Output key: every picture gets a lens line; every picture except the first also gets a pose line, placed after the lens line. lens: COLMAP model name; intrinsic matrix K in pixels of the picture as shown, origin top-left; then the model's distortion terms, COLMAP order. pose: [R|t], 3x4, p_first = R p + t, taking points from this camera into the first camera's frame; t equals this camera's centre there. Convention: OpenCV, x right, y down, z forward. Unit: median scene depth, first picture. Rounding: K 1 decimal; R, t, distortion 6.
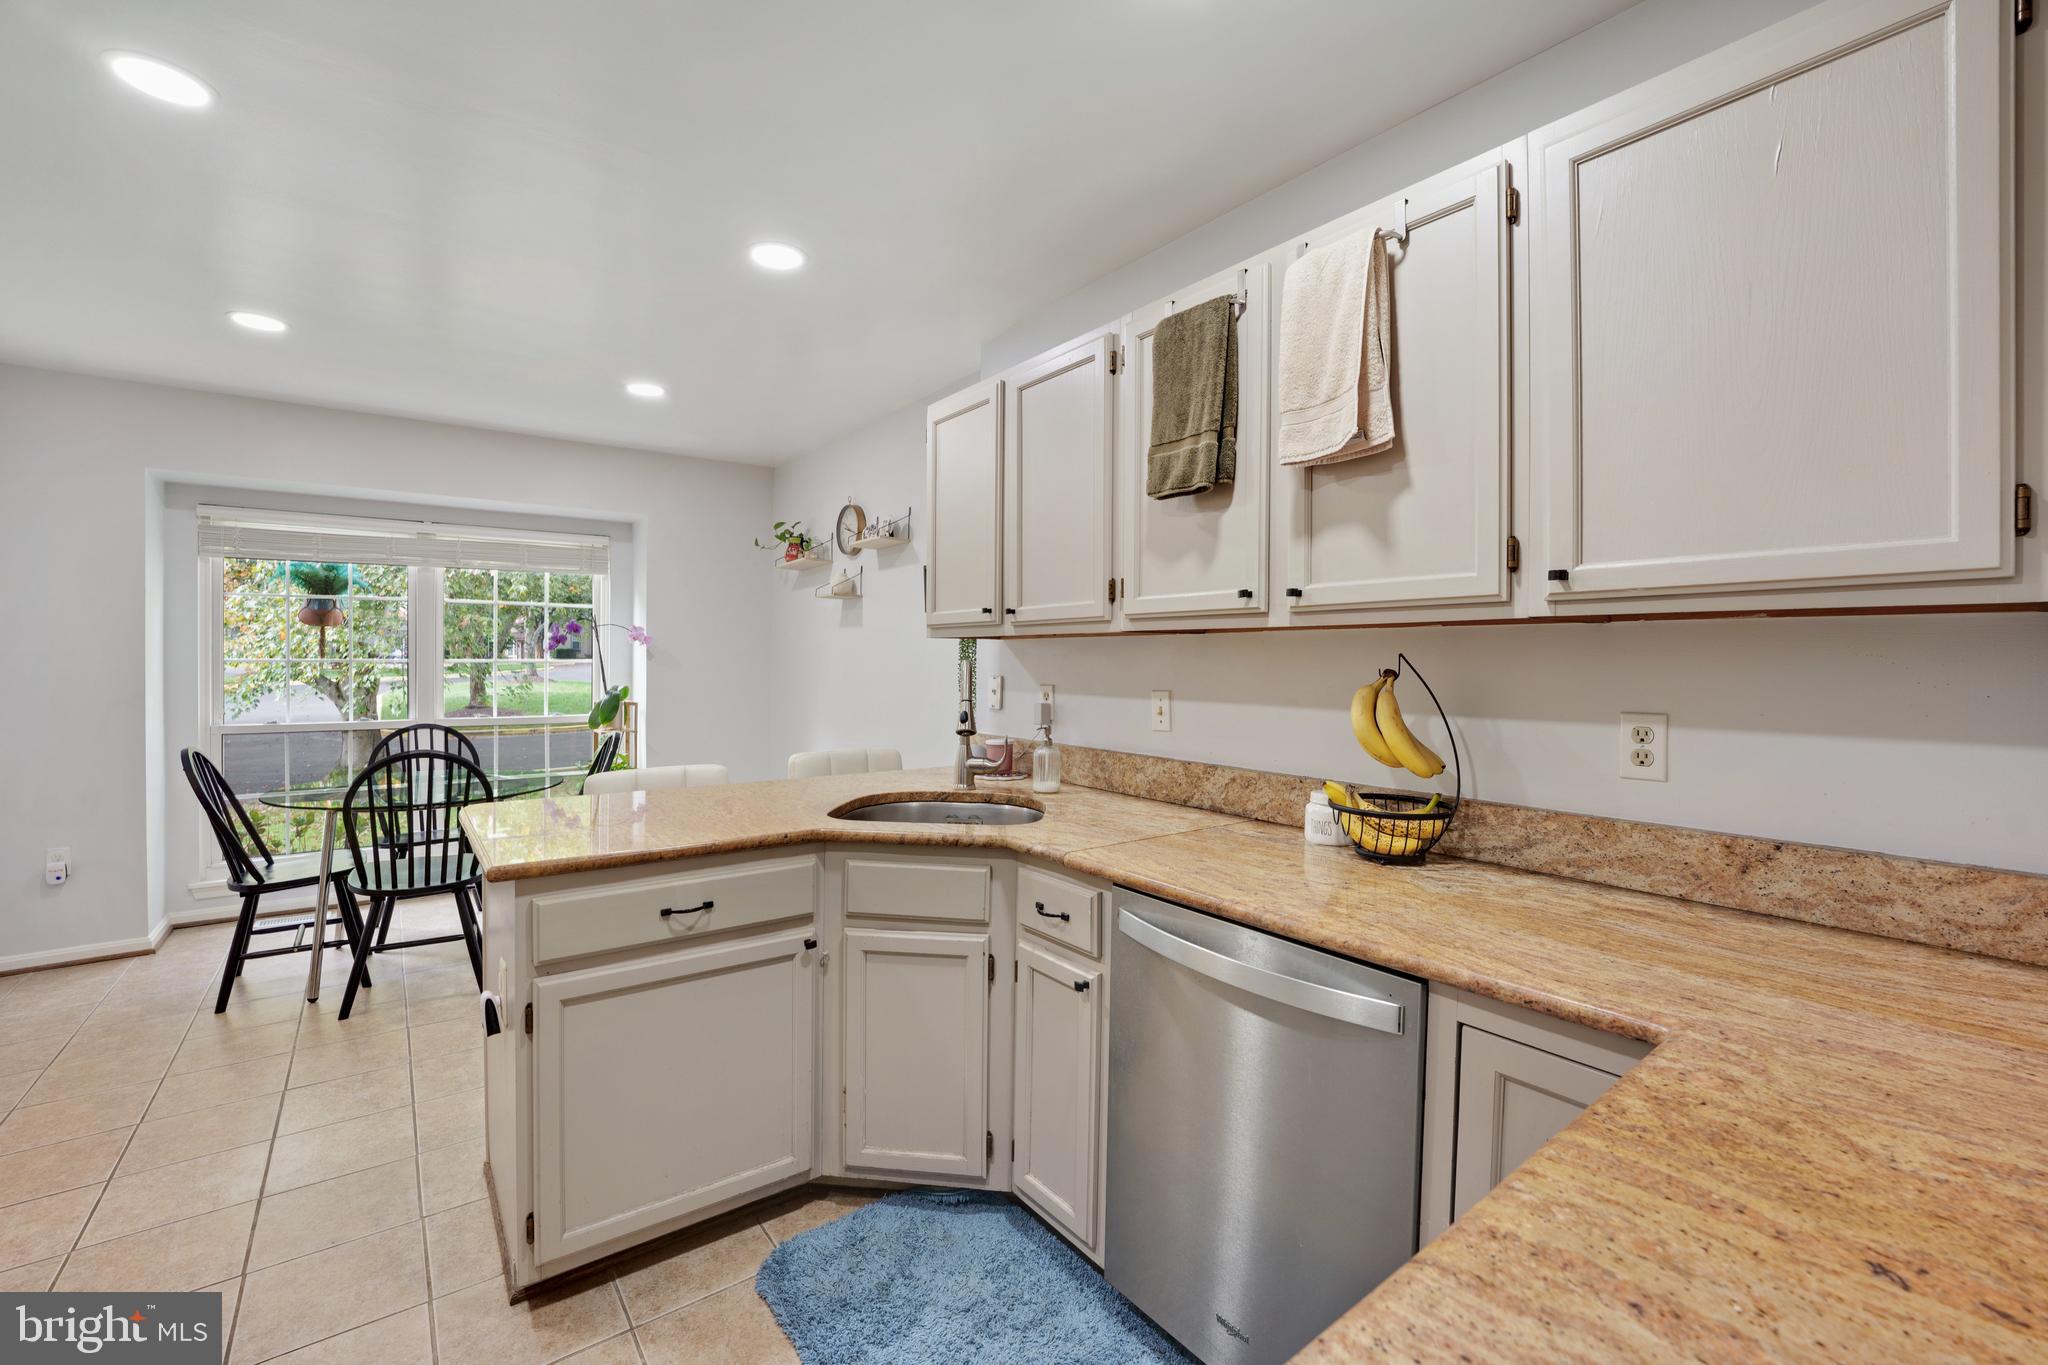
lens RADIAL K [[839.6, 0, 1020.4], [0, 839.6, 664.3], [0, 0, 1]] dist [-0.024316, 0.000025]
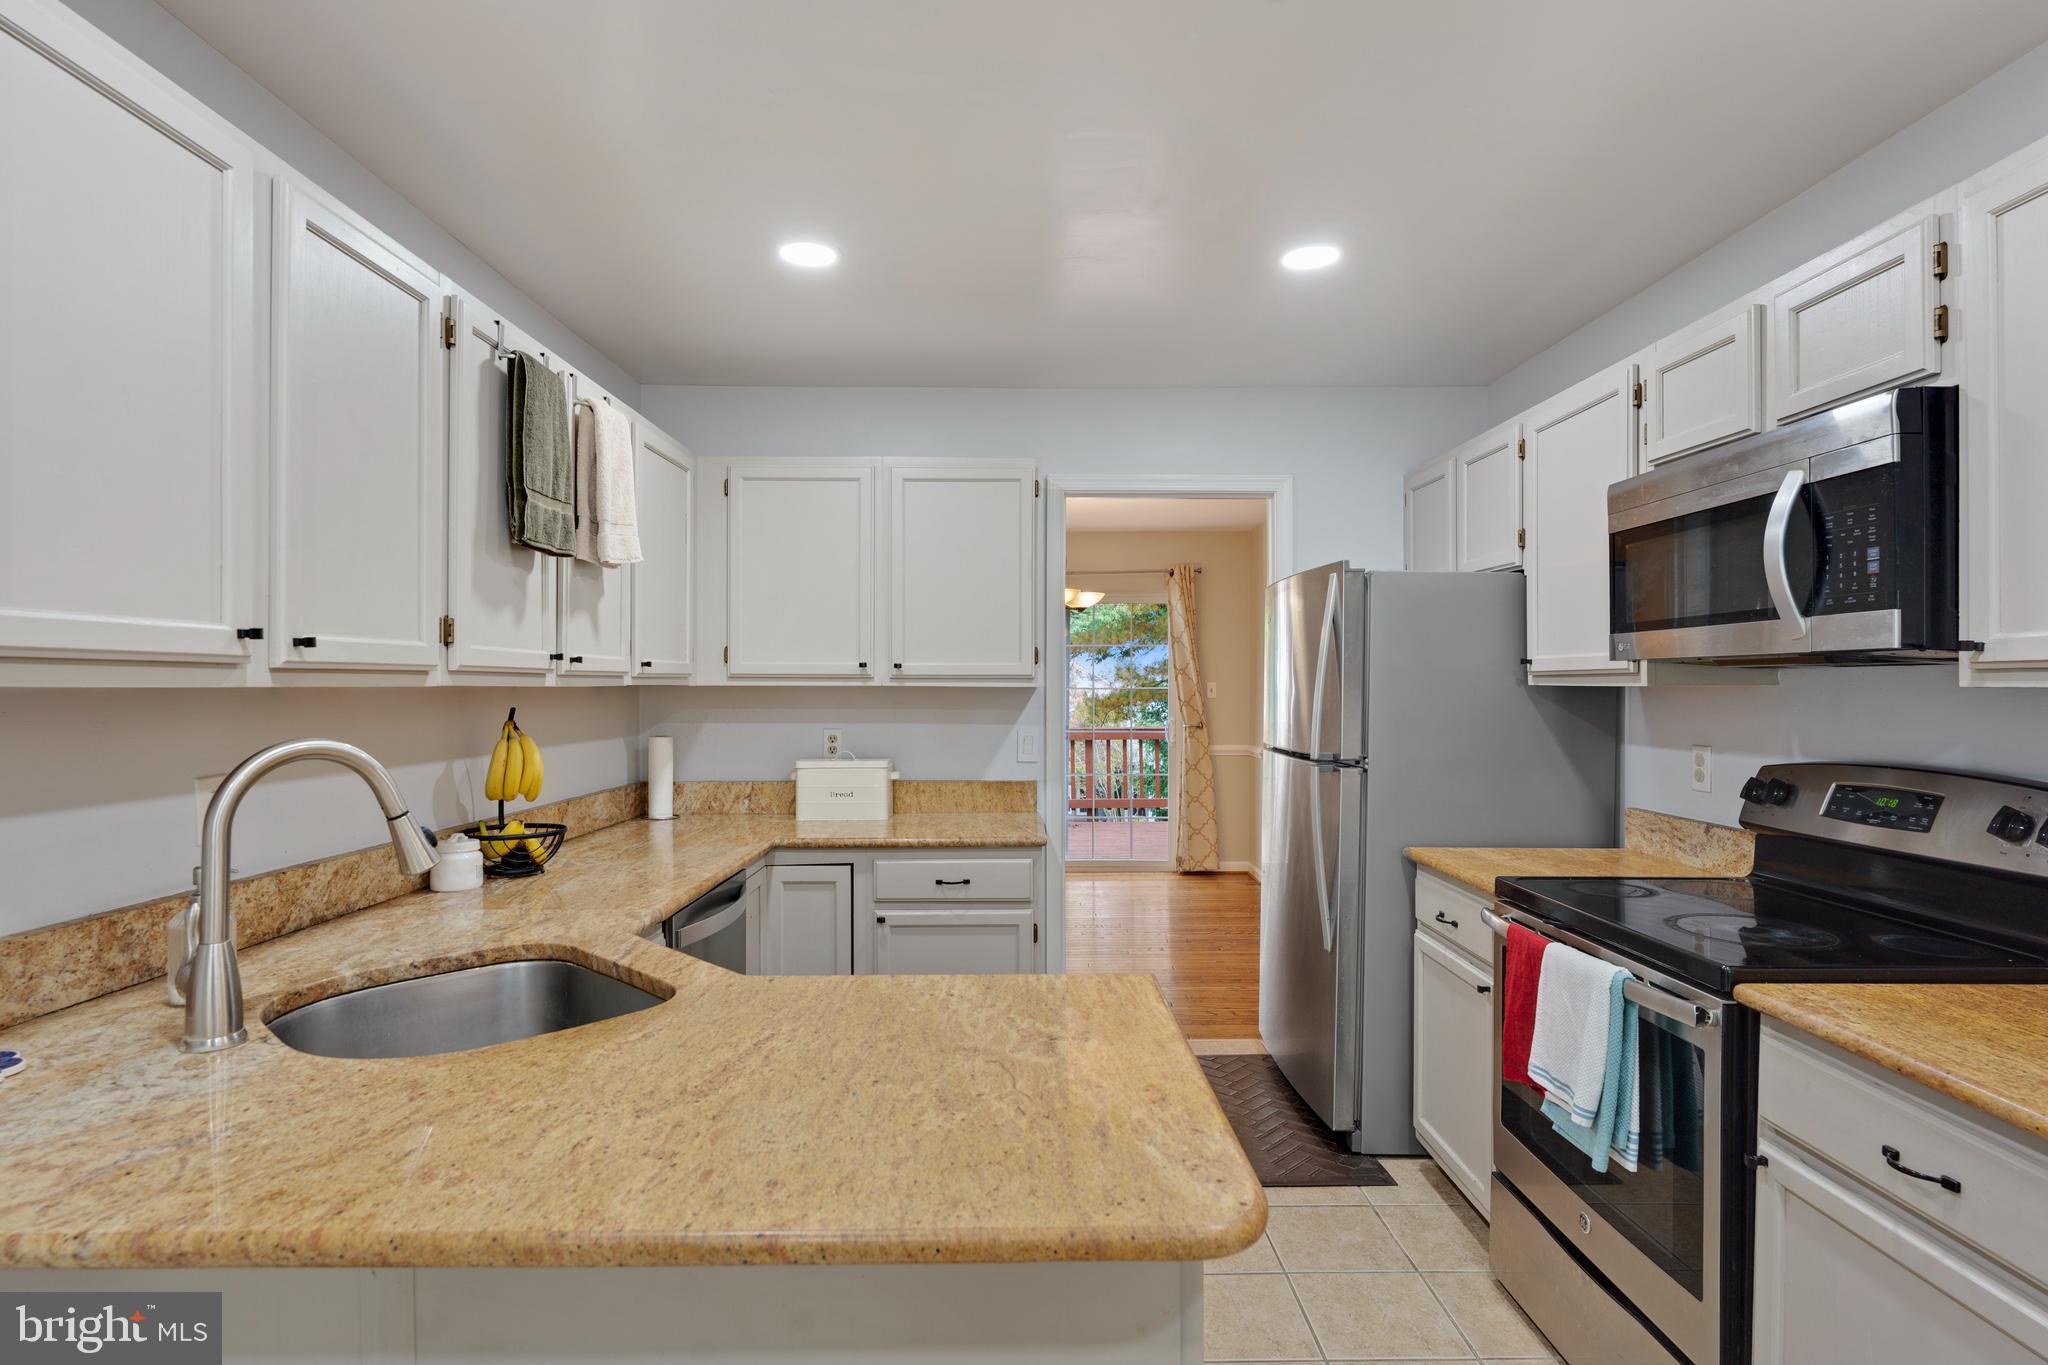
lens RADIAL K [[1029.7, 0, 1018.6], [0, 1029.7, 688.7], [0, 0, 1]] dist [-0.003268, -0.001272]
pose [[-0.798653, -0.007364, 0.601747, -0.893850], [-0.001069, 0.999941, 0.010818, -0.049262], [-0.601791, 0.007996, -0.798614, 1.478987]]
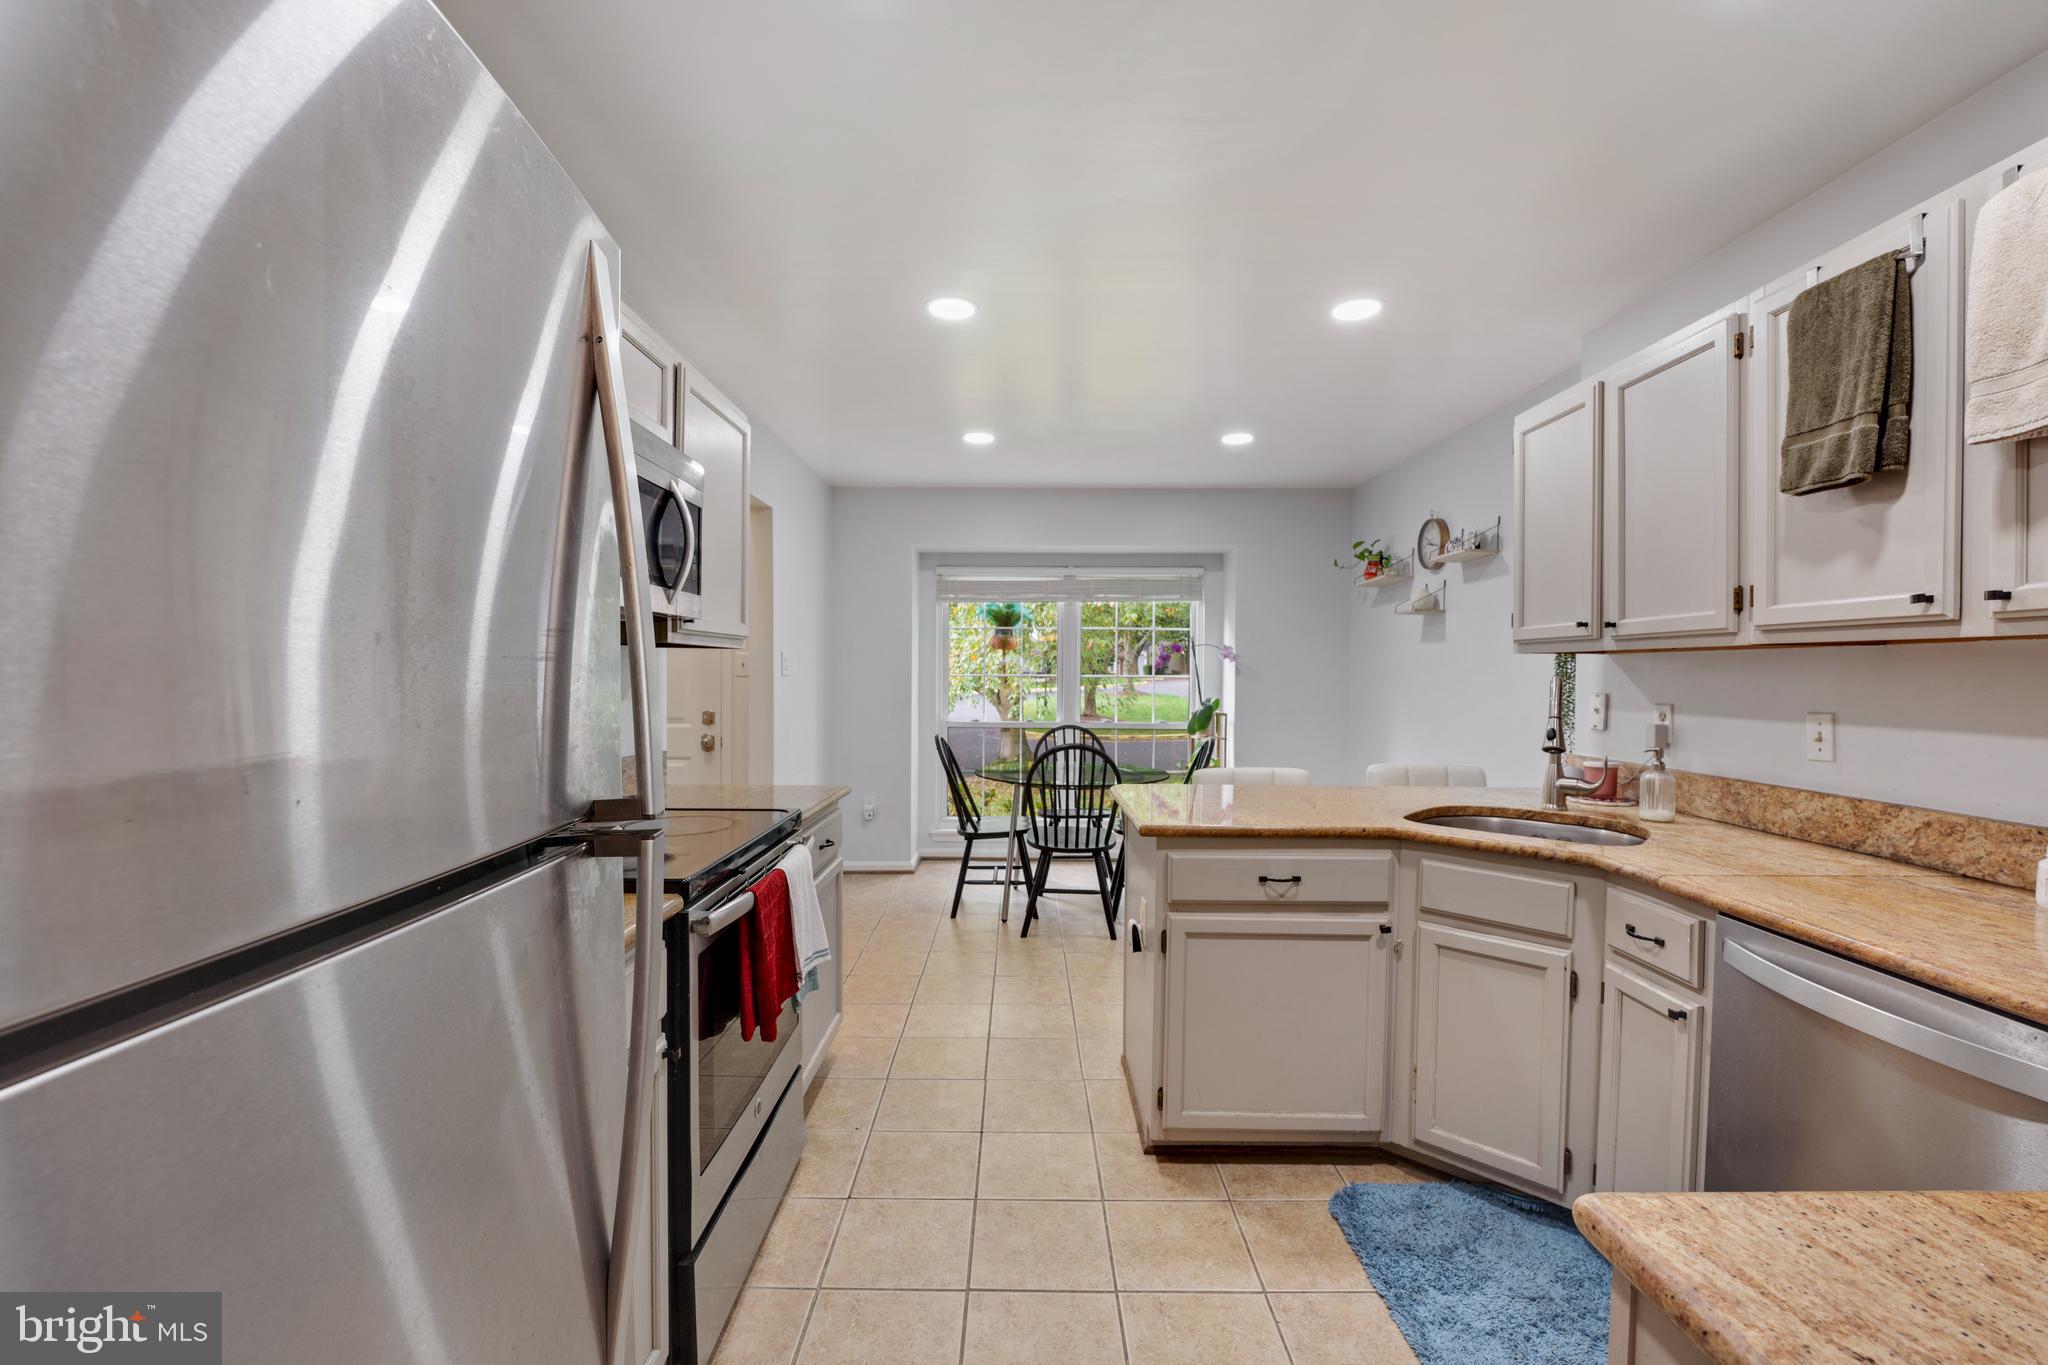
lens RADIAL K [[855.8, 0, 1018.5], [0, 855.8, 679.1], [0, 0, 1]] dist [-0.029700, 0.003815]
pose [[0.791148, 0.005241, -0.611602, 0.050890], [-0.006253, 0.999980, 0.000481, 0.001989], [0.611593, 0.003444, 0.791165, -0.189513]]
